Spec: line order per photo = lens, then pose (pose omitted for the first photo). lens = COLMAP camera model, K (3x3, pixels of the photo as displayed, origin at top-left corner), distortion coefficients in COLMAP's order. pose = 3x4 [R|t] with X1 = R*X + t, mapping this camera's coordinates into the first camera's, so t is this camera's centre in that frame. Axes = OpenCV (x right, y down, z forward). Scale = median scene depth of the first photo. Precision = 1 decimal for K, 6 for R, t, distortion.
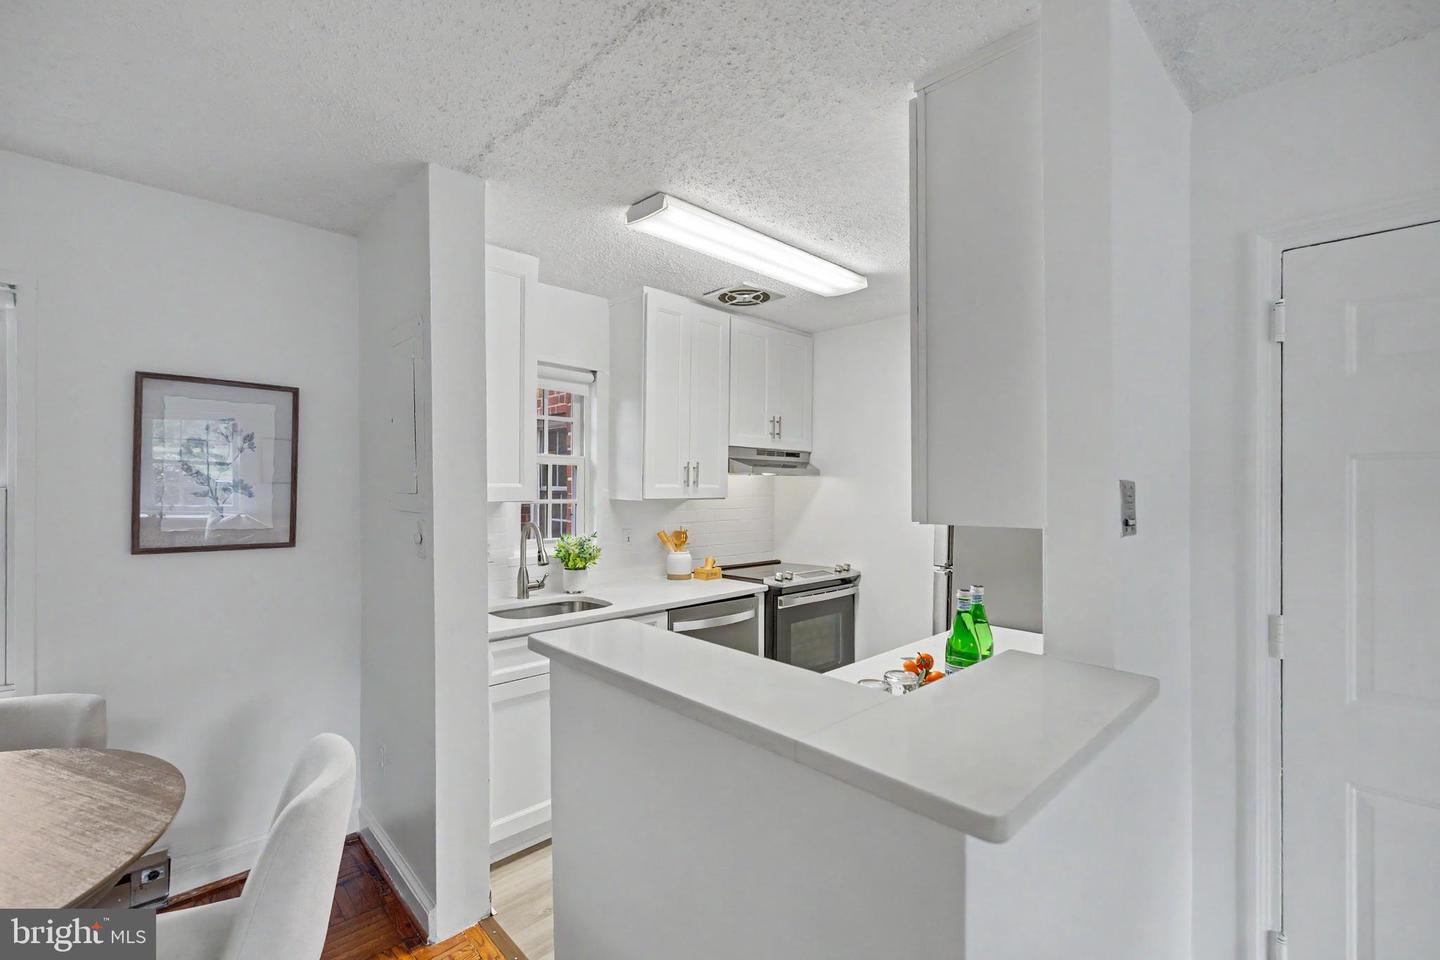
lens RADIAL K [[628.6, 0, 718.6], [0, 628.6, 505.6], [0, 0, 1]] dist [0.002042, -0.000909]
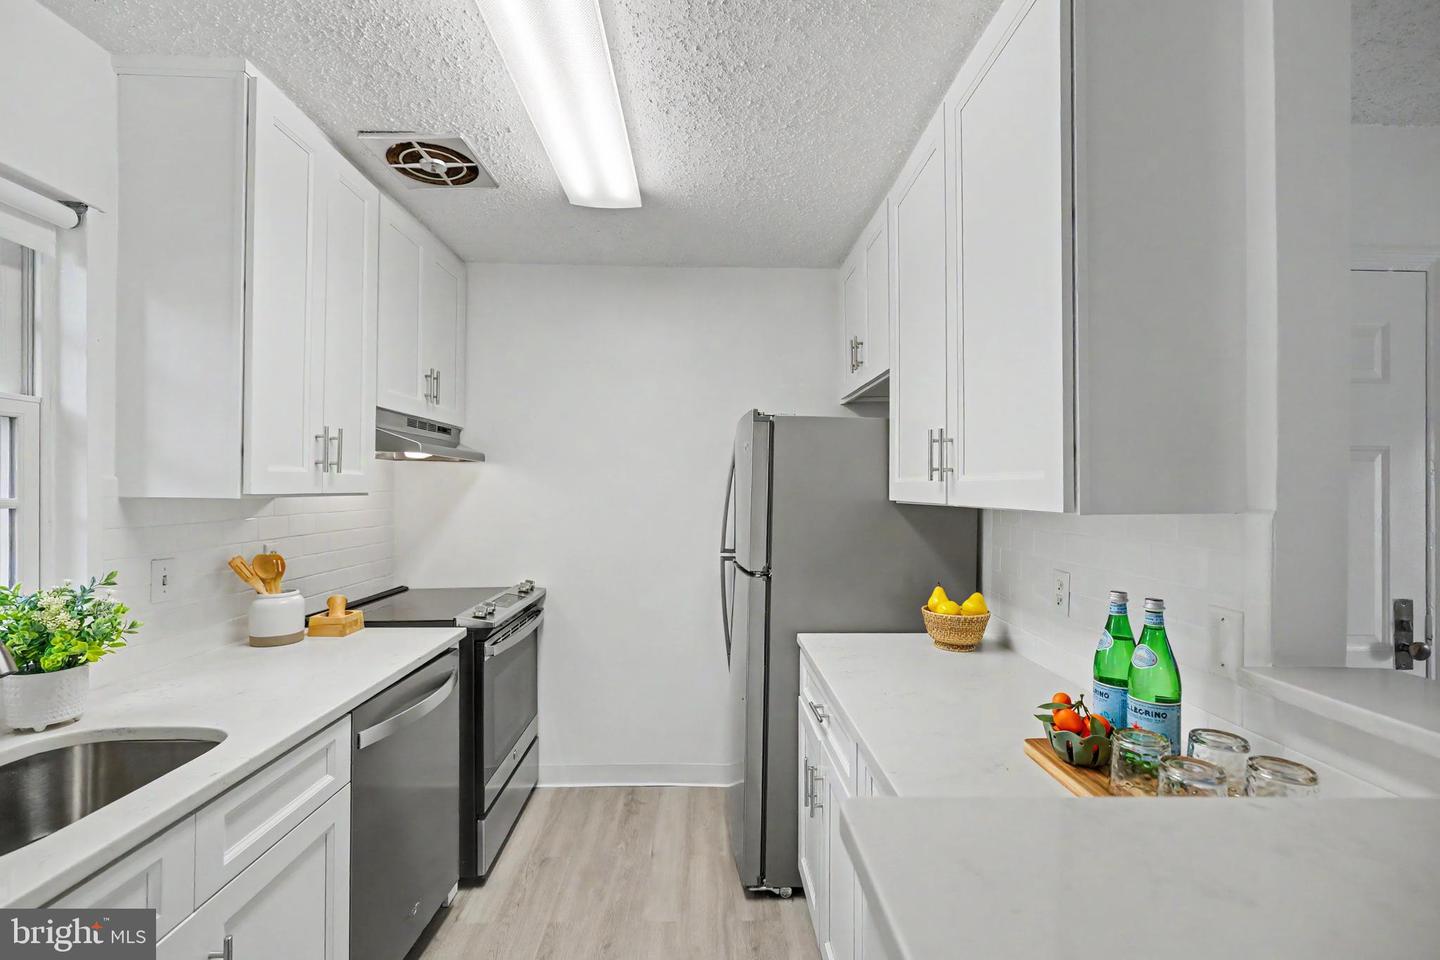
lens RADIAL K [[628.6, 0, 744.4], [0, 628.6, 499.9], [0, 0, 1]] dist [0.002042, -0.000909]
pose [[0.653760, -0.015030, 0.756553, -0.223705], [0.020841, 0.999781, 0.001853, 0.000554], [-0.756415, 0.014556, 0.653930, 0.364866]]
